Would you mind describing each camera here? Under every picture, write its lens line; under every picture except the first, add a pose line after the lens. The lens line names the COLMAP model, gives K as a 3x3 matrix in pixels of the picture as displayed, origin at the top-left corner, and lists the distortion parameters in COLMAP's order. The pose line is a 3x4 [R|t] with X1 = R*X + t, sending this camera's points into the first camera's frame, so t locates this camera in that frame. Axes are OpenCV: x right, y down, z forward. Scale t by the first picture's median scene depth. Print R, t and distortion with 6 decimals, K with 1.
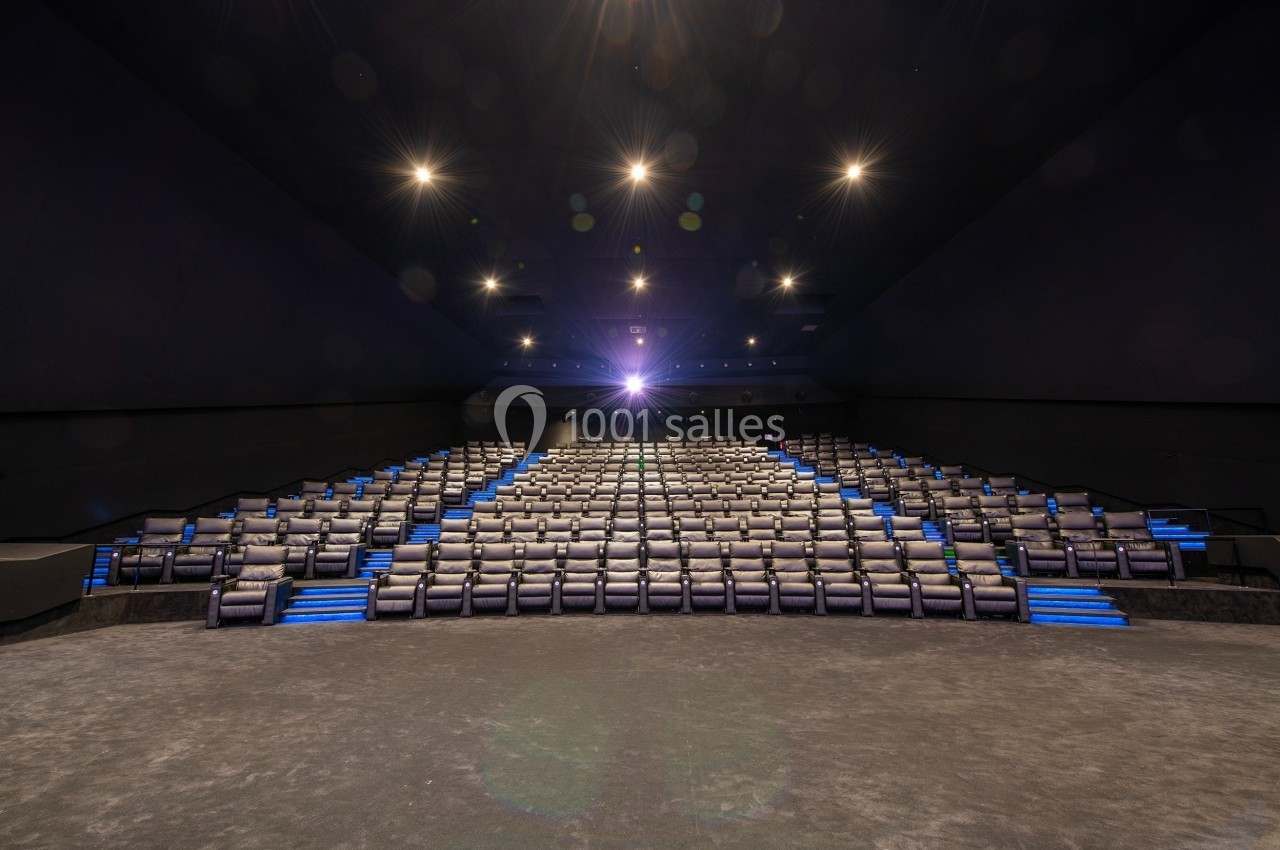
lens RADIAL K [[521.8, 0, 640.0], [0, 521.8, 425.0], [0, 0, 1]] dist [-0.020148, 0.000032]
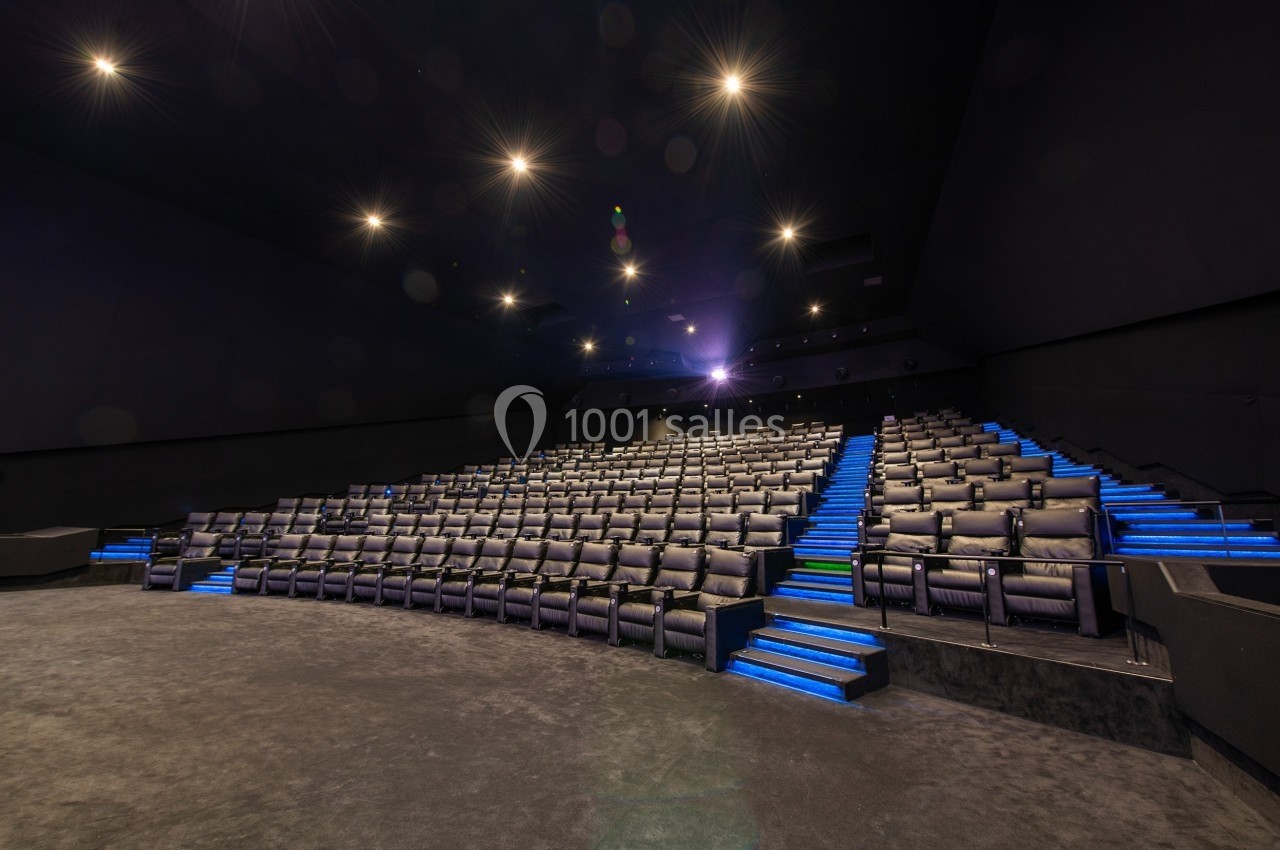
lens RADIAL K [[506.4, 0, 634.1], [0, 506.4, 435.3], [0, 0, 1]] dist [-0.029503, -0.000153]
pose [[0.897535, -0.065528, -0.436048, 0.569491], [0.076159, 0.997072, 0.006924, 0.036022], [0.434317, -0.039424, 0.899897, 0.219011]]
